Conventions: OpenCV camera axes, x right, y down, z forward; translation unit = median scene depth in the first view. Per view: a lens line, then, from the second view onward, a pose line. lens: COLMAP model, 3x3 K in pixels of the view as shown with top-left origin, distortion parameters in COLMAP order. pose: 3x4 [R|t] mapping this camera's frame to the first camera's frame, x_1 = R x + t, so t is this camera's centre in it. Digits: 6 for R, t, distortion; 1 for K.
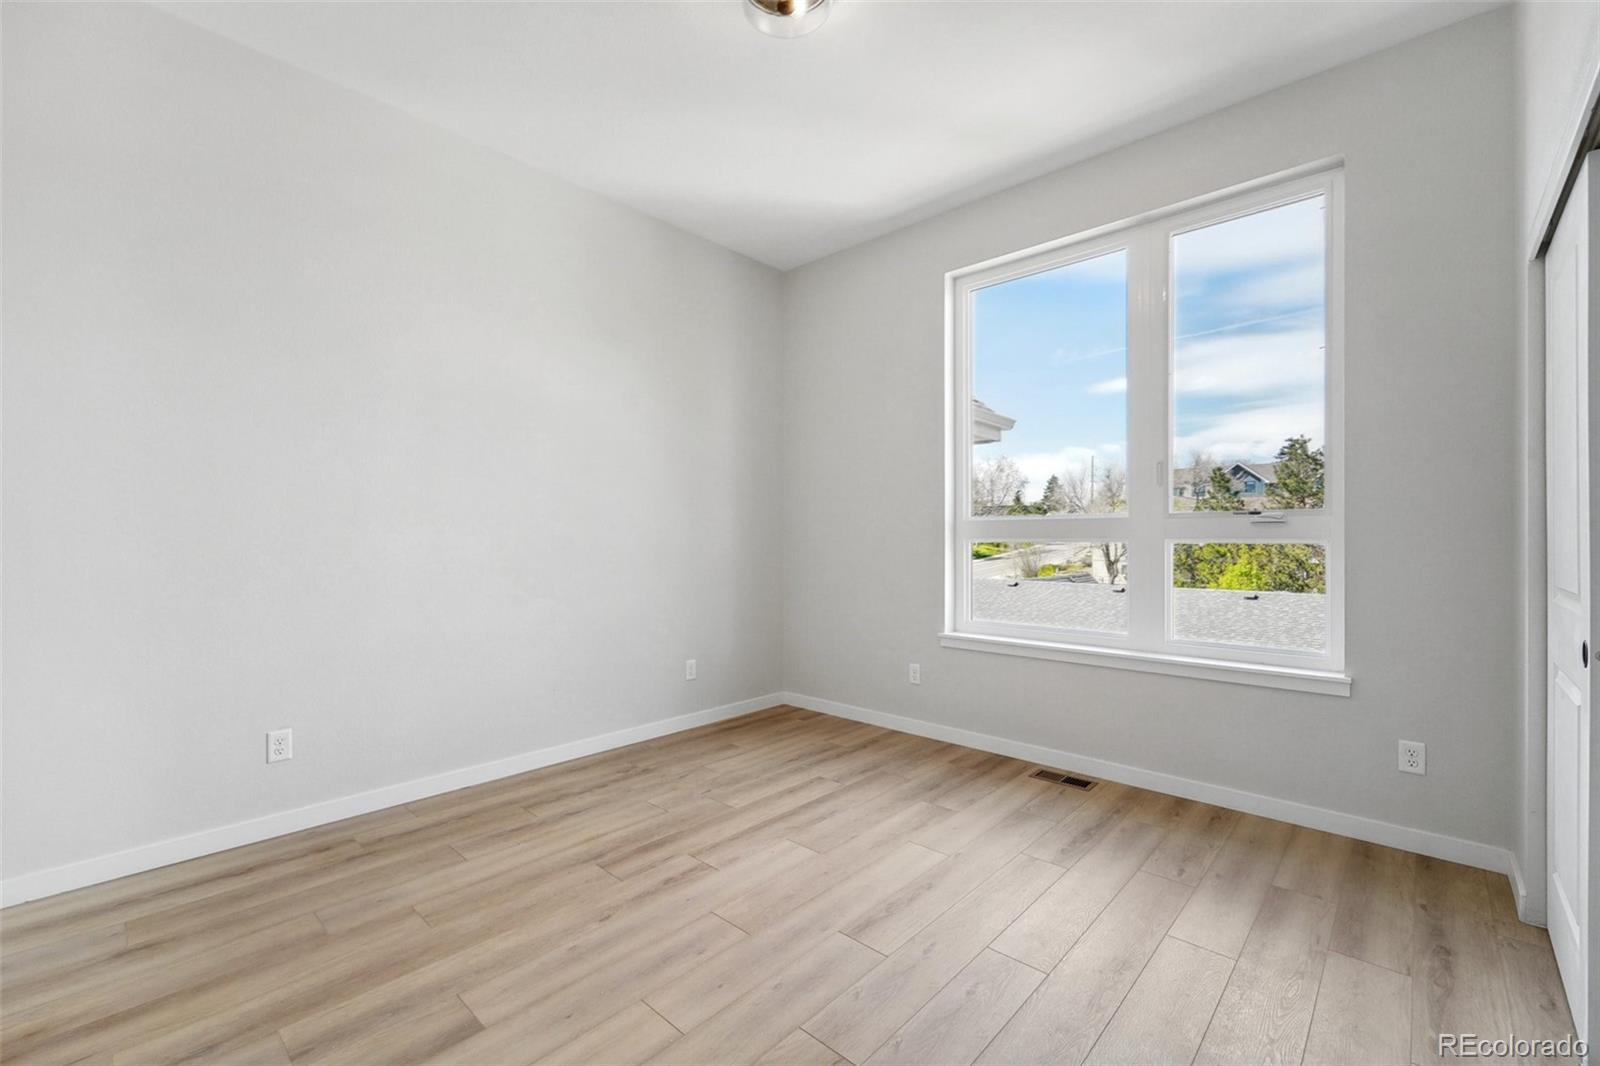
lens RADIAL K [[659.7, 0, 798.6], [0, 659.7, 535.5], [0, 0, 1]] dist [0.006740, -0.002282]
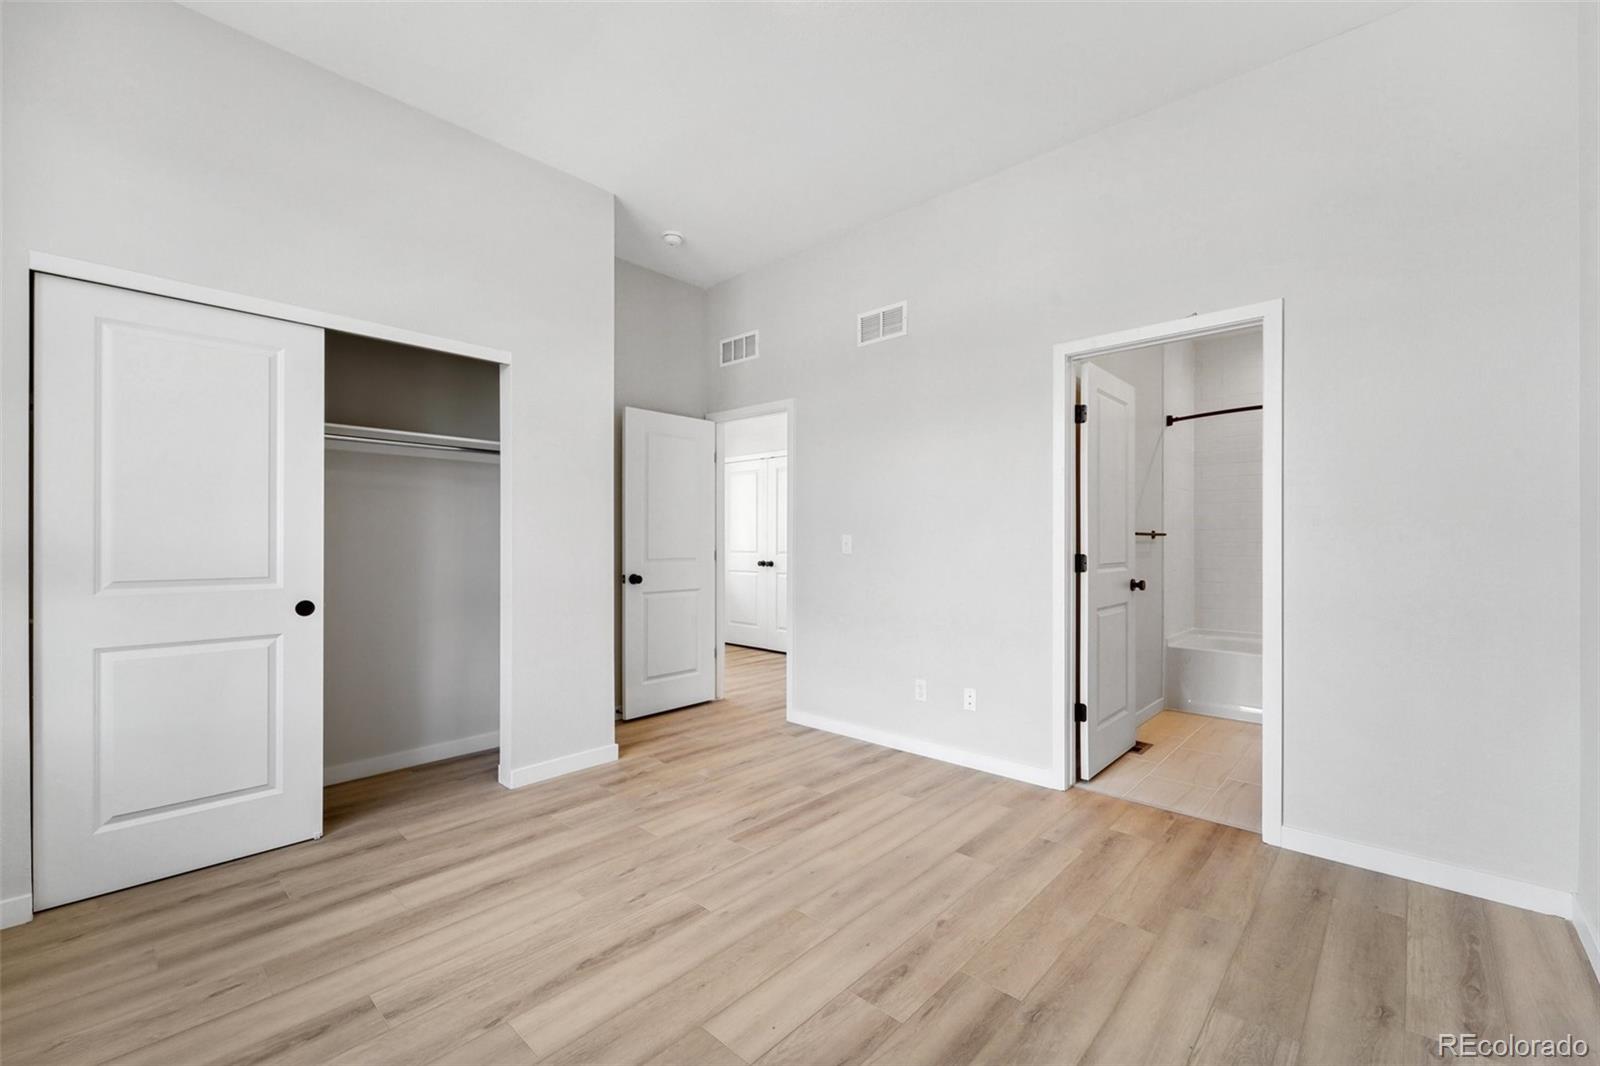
lens RADIAL K [[659.7, 0, 801.3], [0, 659.7, 536.6], [0, 0, 1]] dist [0.006740, -0.002282]
pose [[-0.999985, -0.000406, -0.005489, -0.076436], [-0.000382, 0.999990, -0.004359, -0.000612], [0.005491, -0.004357, -0.999975, 2.027426]]
